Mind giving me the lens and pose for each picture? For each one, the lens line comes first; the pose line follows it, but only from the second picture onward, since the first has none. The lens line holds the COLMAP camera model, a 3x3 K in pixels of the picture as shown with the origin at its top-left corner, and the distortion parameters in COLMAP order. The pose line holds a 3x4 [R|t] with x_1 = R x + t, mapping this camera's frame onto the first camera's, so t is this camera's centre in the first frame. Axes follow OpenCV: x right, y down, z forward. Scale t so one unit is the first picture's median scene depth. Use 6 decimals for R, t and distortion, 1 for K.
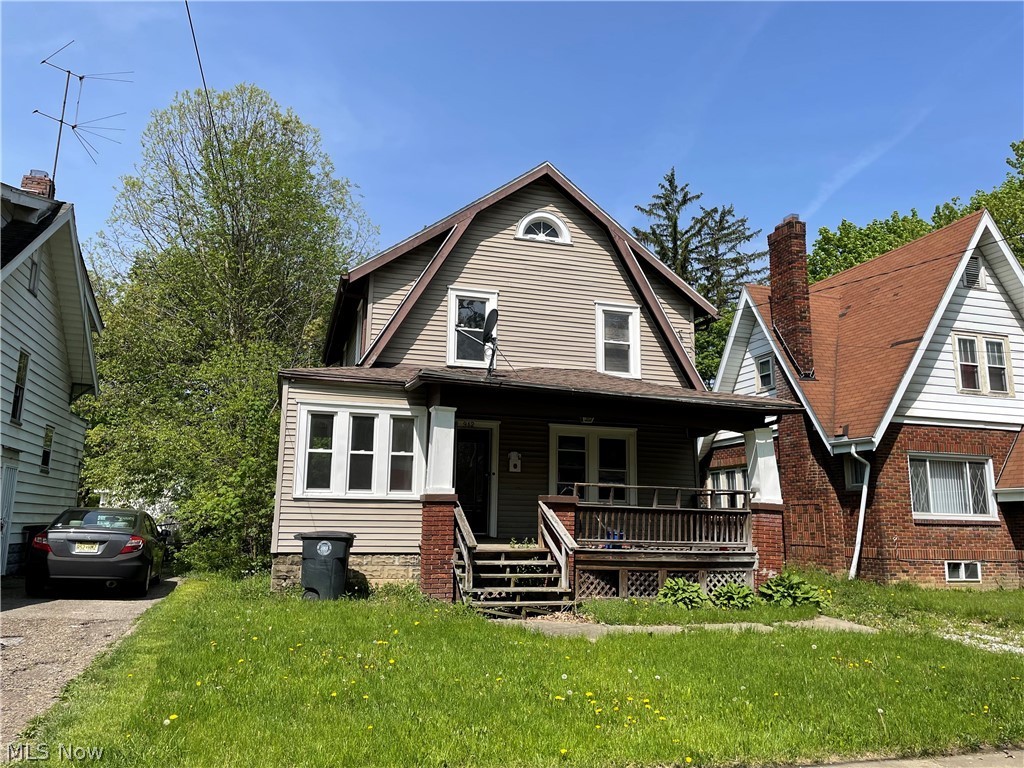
lens RADIAL K [[779.0, 0, 513.8], [0, 779.0, 380.5], [0, 0, 1]] dist [0.053020, -0.007793]
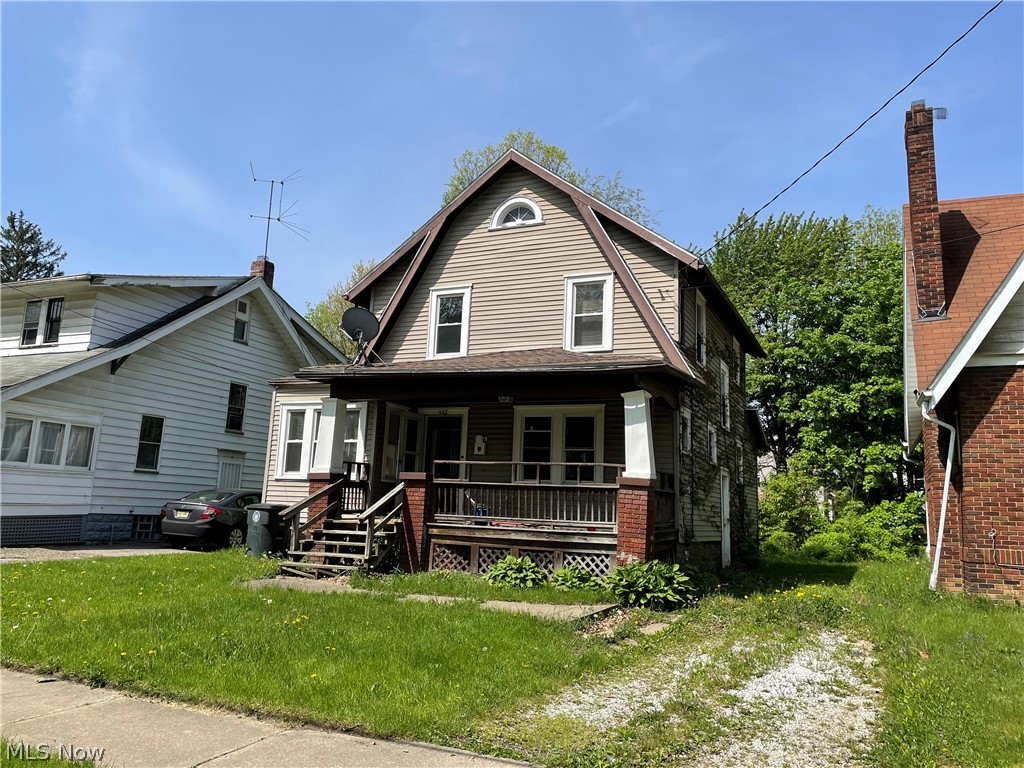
lens RADIAL K [[779.0, 0, 512.1], [0, 779.0, 383.5], [0, 0, 1]] dist [0.053020, -0.007793]
pose [[0.759519, -0.094339, -0.643608, 0.703078], [0.092261, 0.995048, -0.036976, 0.064209], [0.643909, -0.031295, 0.764461, 0.228970]]
